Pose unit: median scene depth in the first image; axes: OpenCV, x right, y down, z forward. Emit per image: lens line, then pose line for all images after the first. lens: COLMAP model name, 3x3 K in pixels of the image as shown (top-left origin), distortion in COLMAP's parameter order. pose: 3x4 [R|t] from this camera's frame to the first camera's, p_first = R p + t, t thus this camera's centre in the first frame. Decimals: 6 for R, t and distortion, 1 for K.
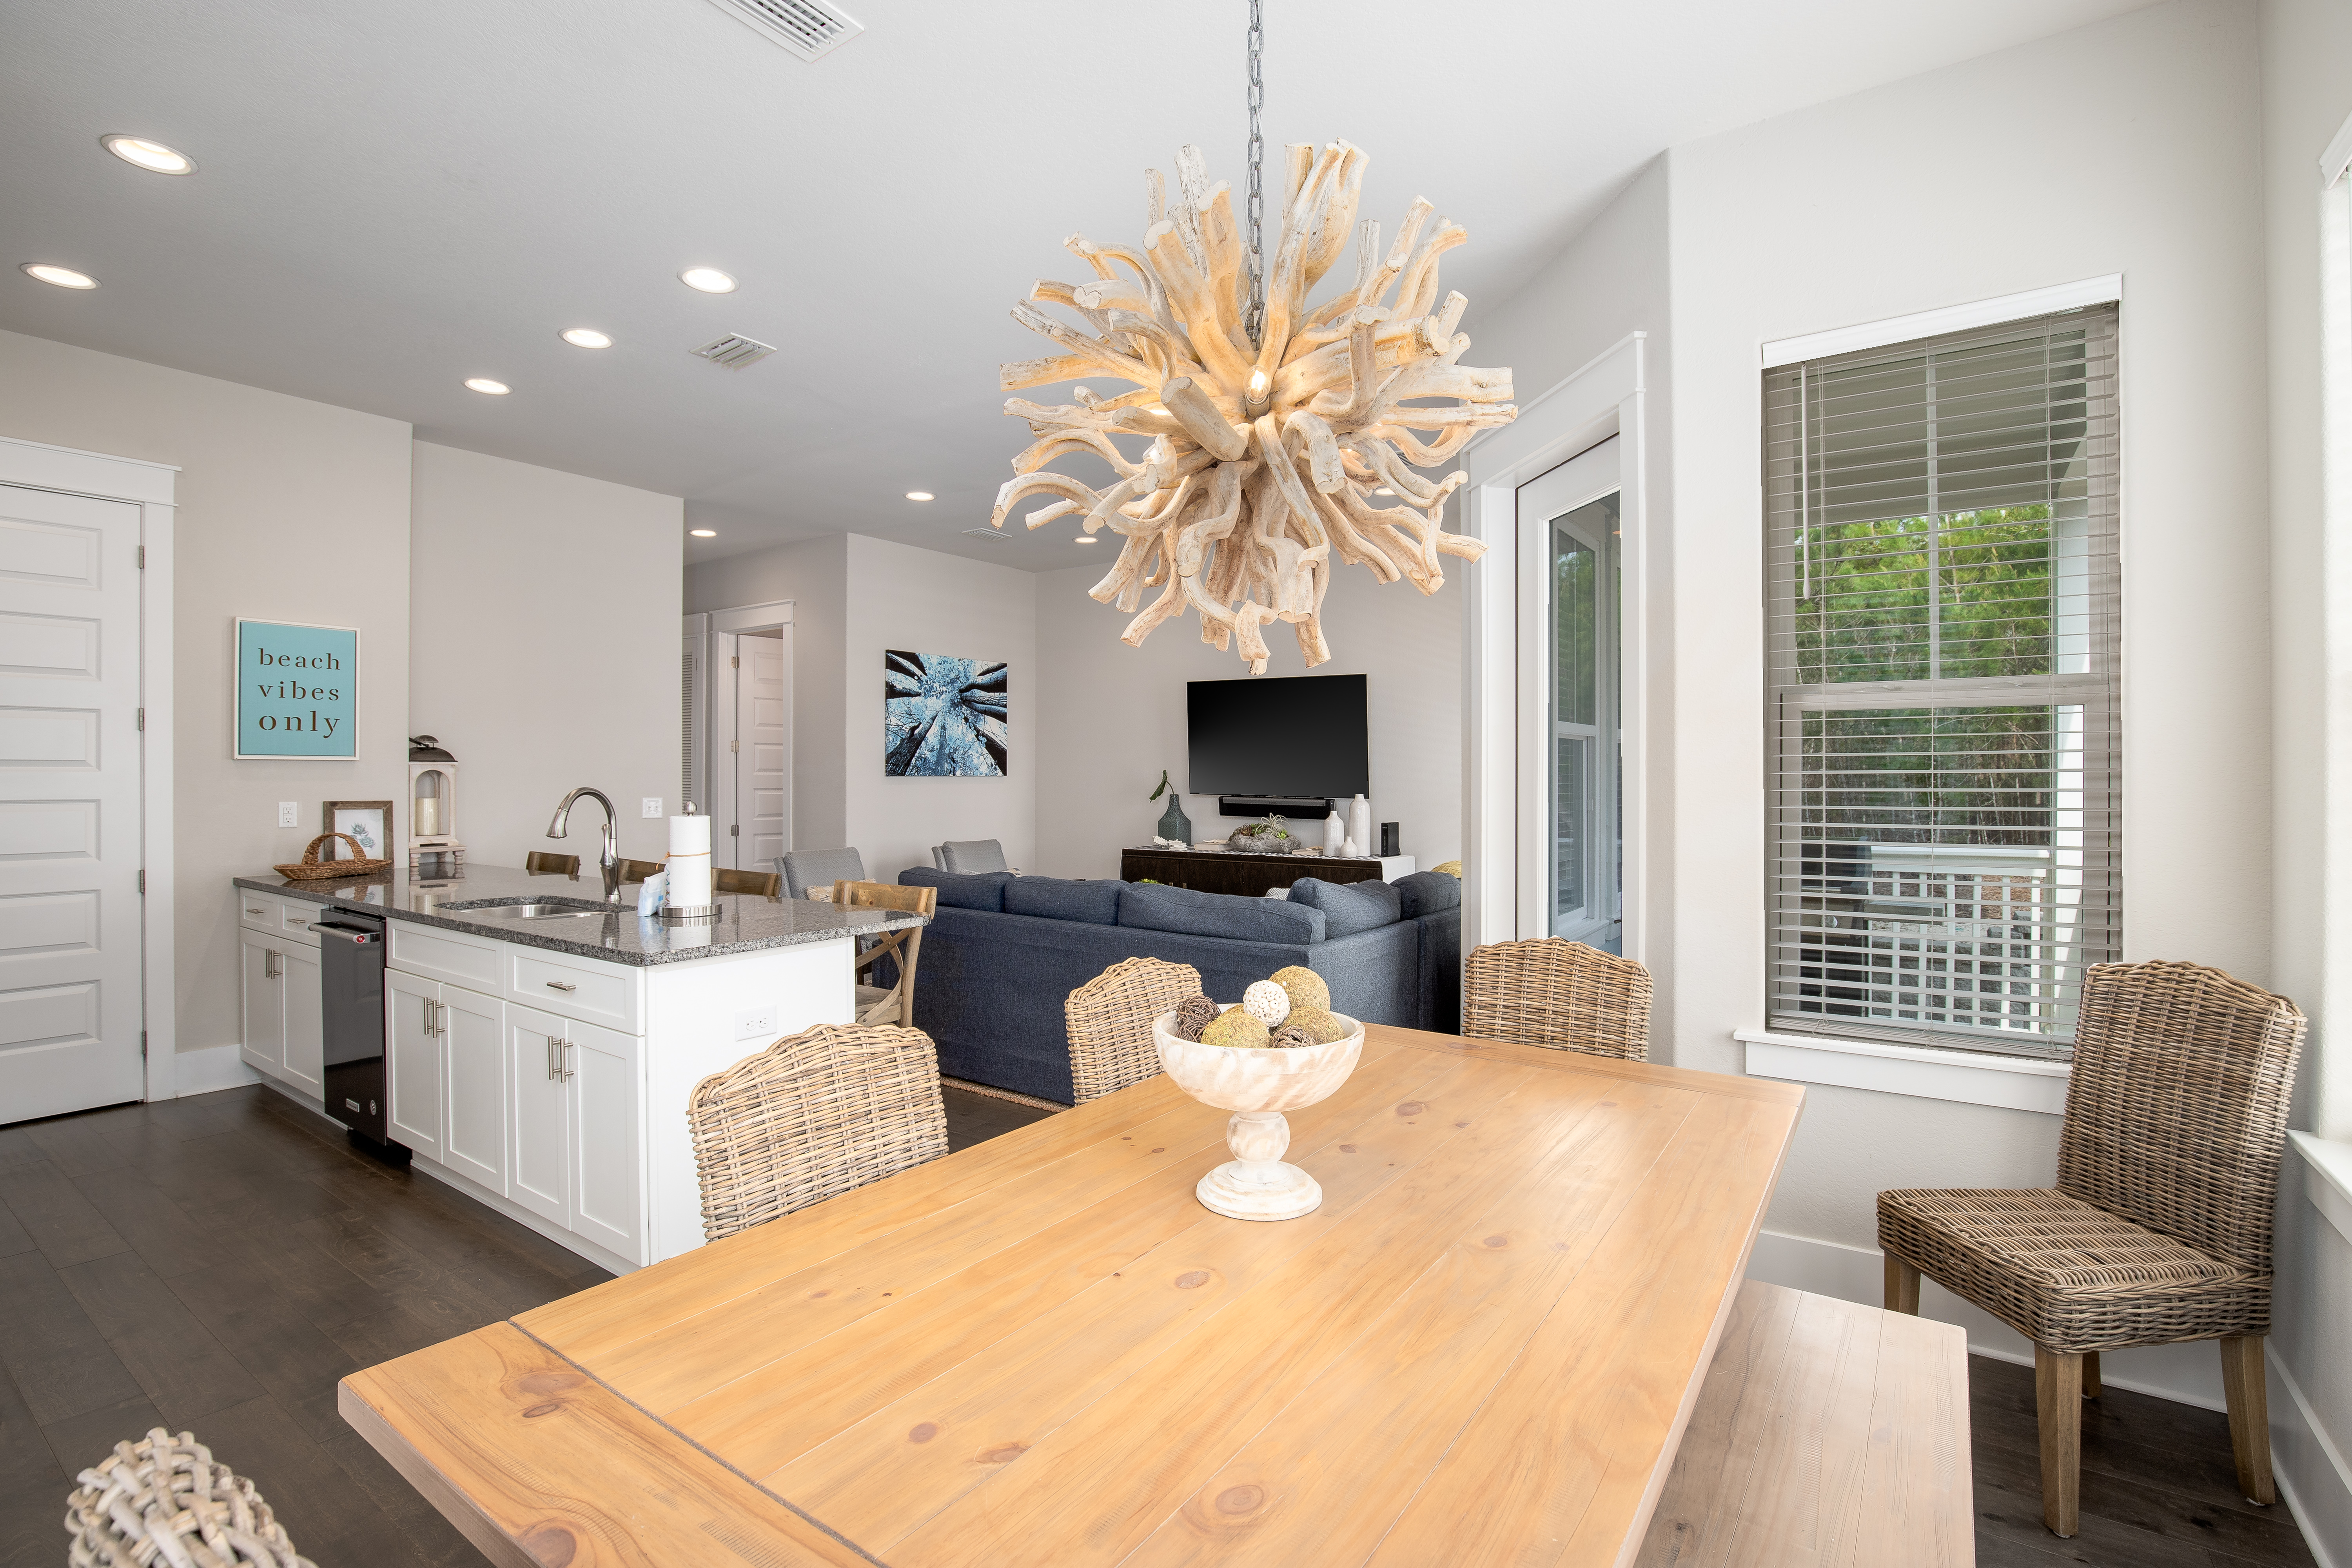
lens RADIAL K [[1089.6, 0, 1192.5], [0, 1089.6, 771.9], [0, 0, 1]] dist [-0.028408, 0.000420]
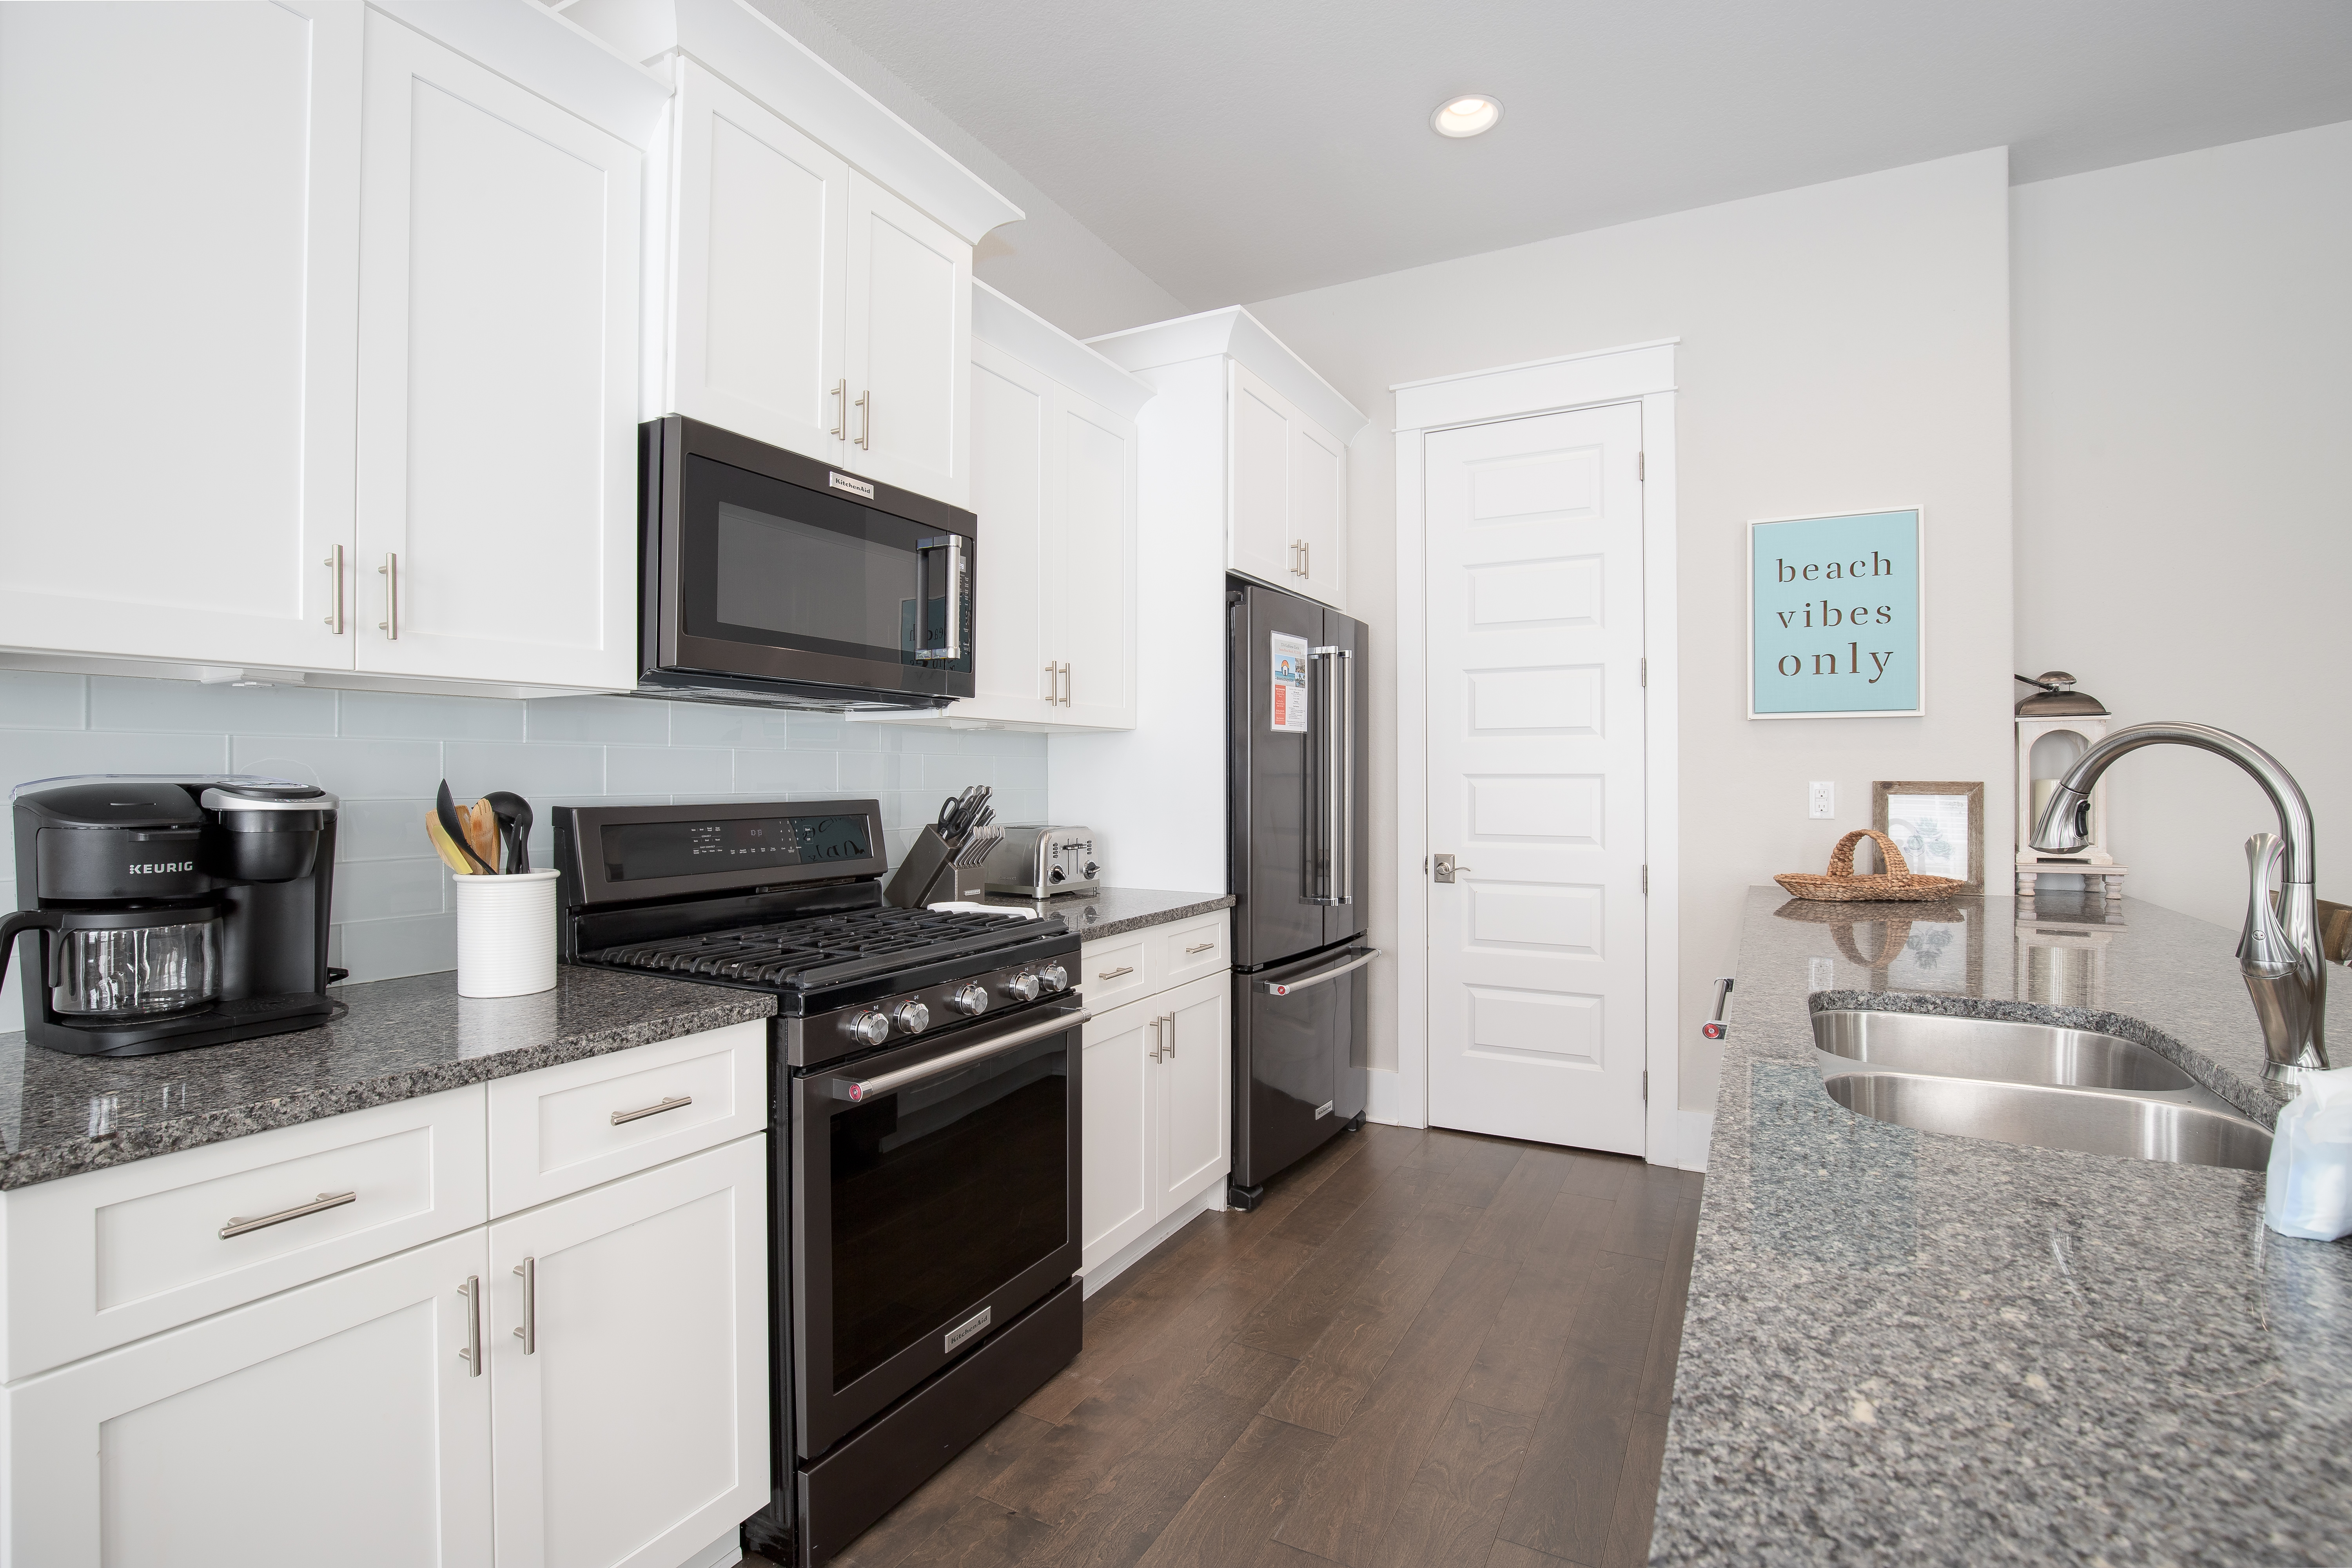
lens RADIAL K [[1089.7, 0, 1192.5], [0, 1089.7, 771.9], [0, 0, 1]] dist [-0.028408, 0.000420]
pose [[0.111481, -0.002448, -0.993764, -0.208755], [0.004355, 0.999989, -0.001974, 0.021249], [0.993757, -0.004108, 0.111491, 0.516226]]
